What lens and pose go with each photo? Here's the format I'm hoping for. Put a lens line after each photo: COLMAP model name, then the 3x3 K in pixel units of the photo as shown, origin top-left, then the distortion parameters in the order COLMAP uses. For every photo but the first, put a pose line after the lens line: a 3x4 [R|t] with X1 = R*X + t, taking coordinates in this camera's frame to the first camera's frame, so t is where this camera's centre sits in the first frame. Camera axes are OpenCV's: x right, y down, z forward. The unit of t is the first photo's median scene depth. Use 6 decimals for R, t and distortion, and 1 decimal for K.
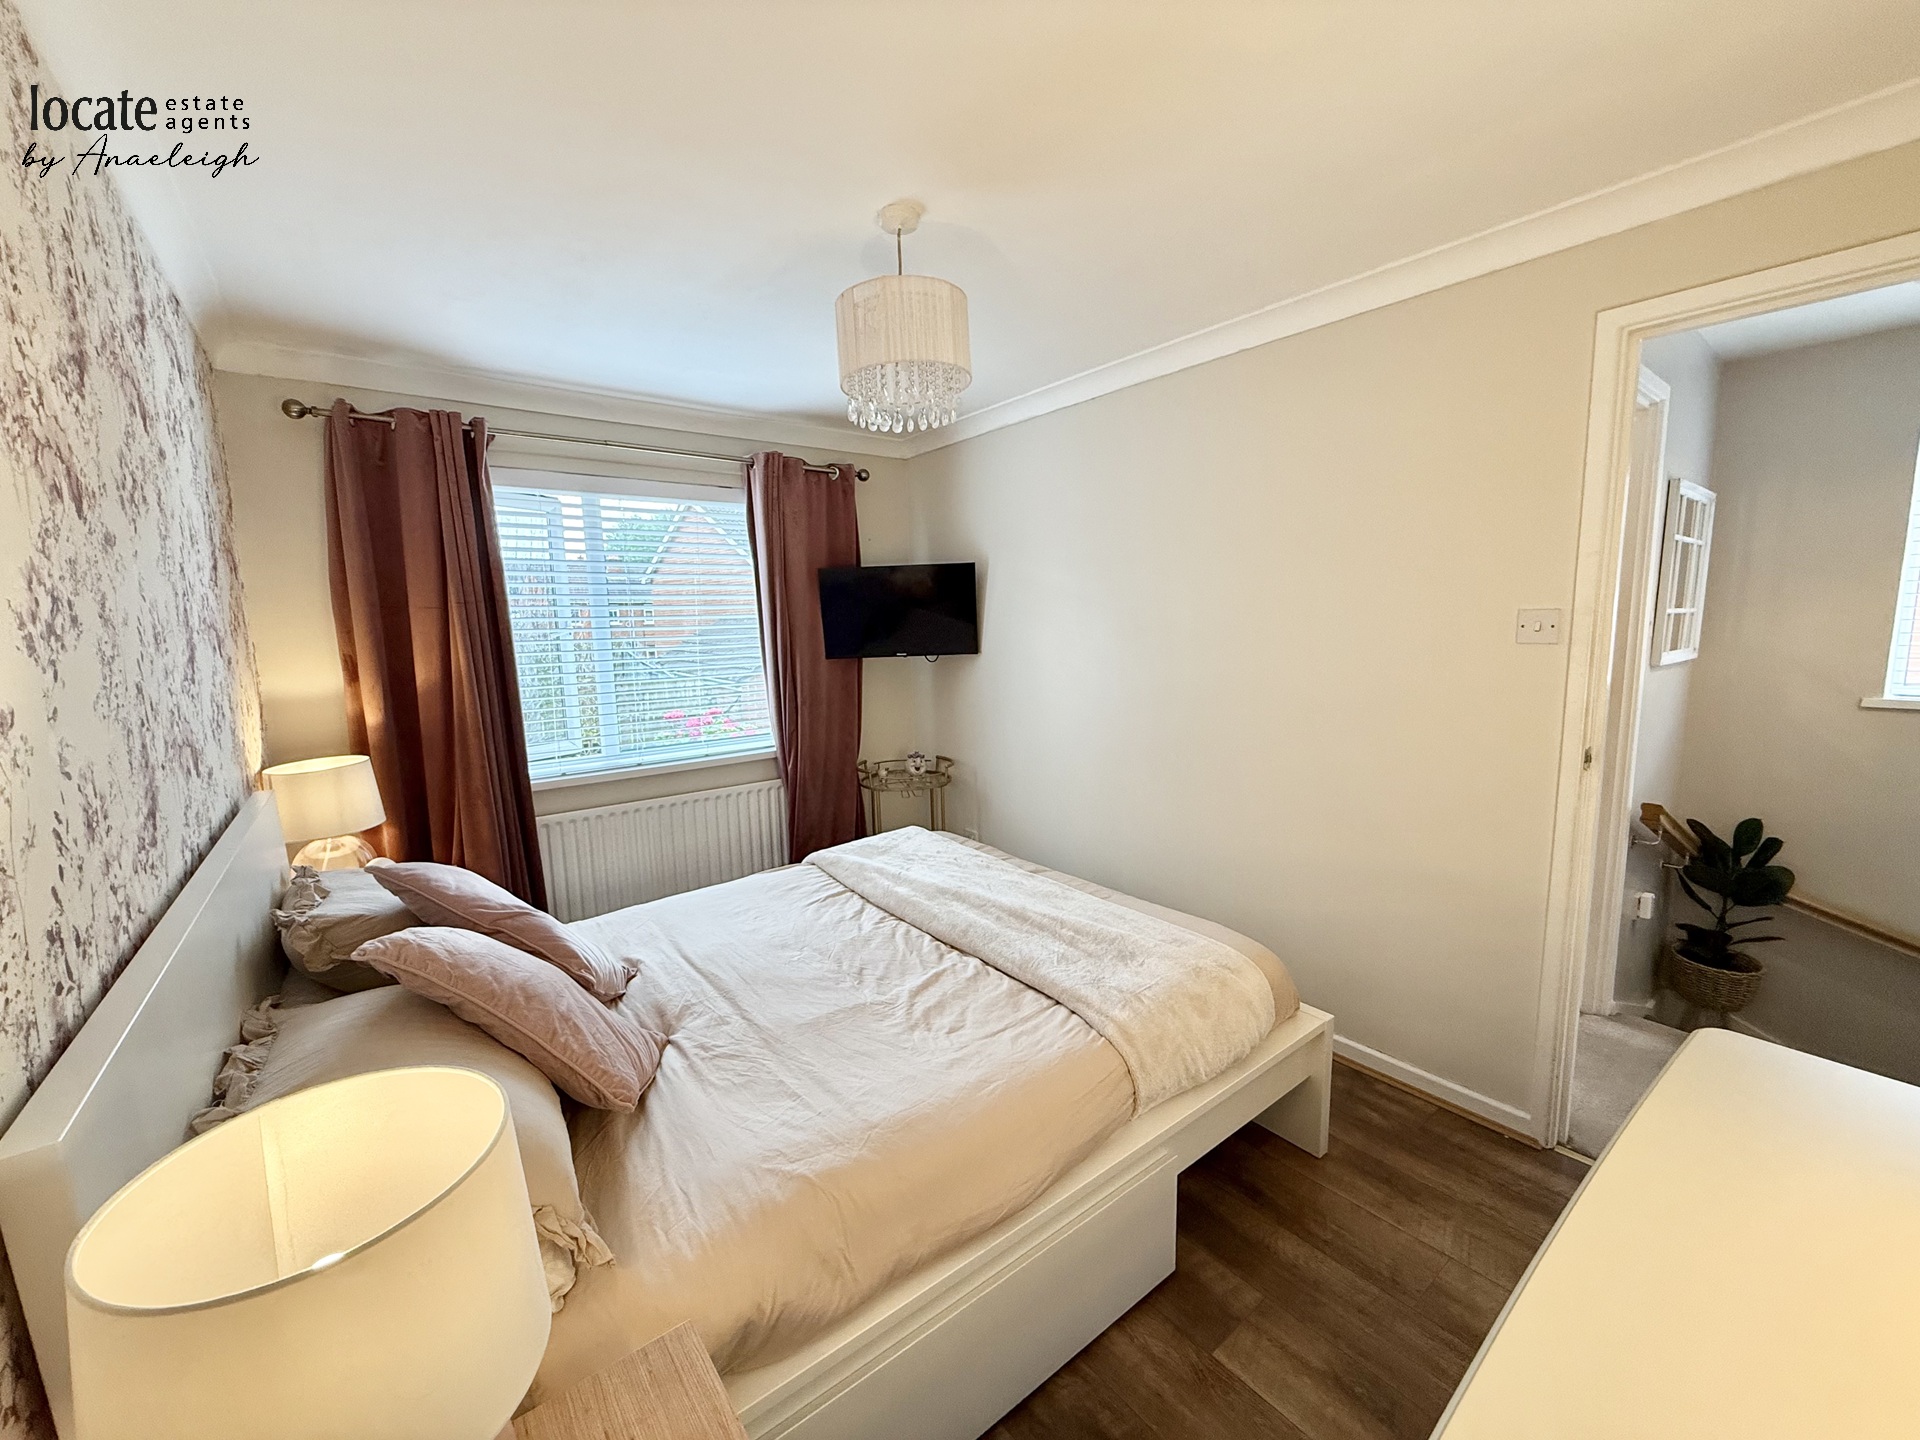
lens RADIAL K [[762.0, 0, 952.5], [0, 762.0, 714.2], [0, 0, 1]] dist [0.001238, -0.000424]
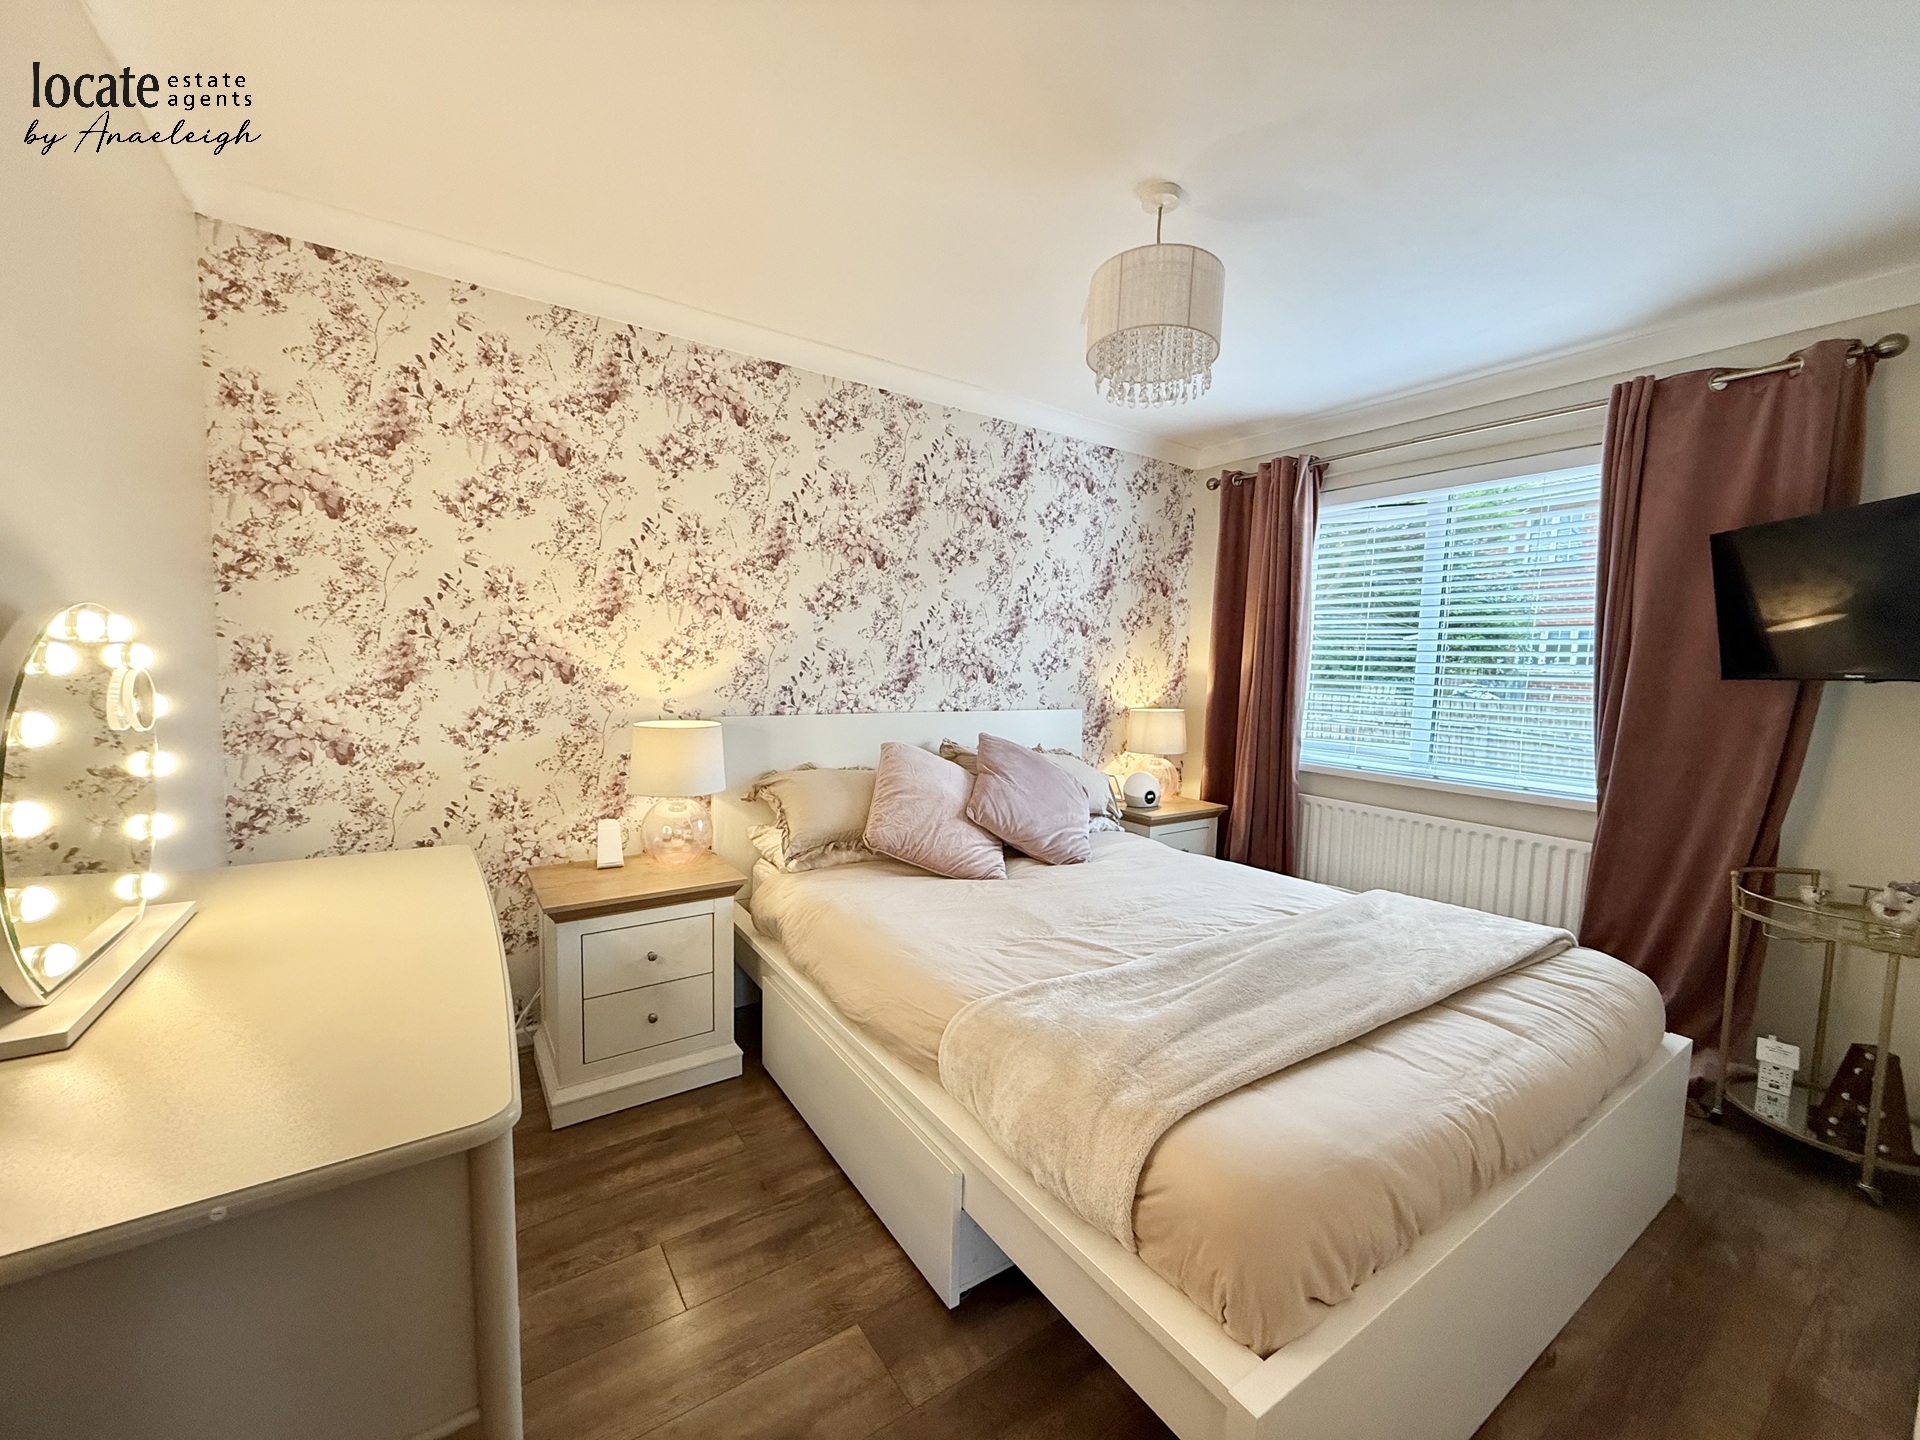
lens RADIAL K [[762.0, 0, 958.0], [0, 762.0, 715.1], [0, 0, 1]] dist [0.001238, -0.000424]
pose [[-0.061136, 0.093097, -0.993778, 0.706983], [-0.150658, 0.983373, 0.101390, -0.019456], [0.986694, 0.155919, -0.046094, 0.608925]]
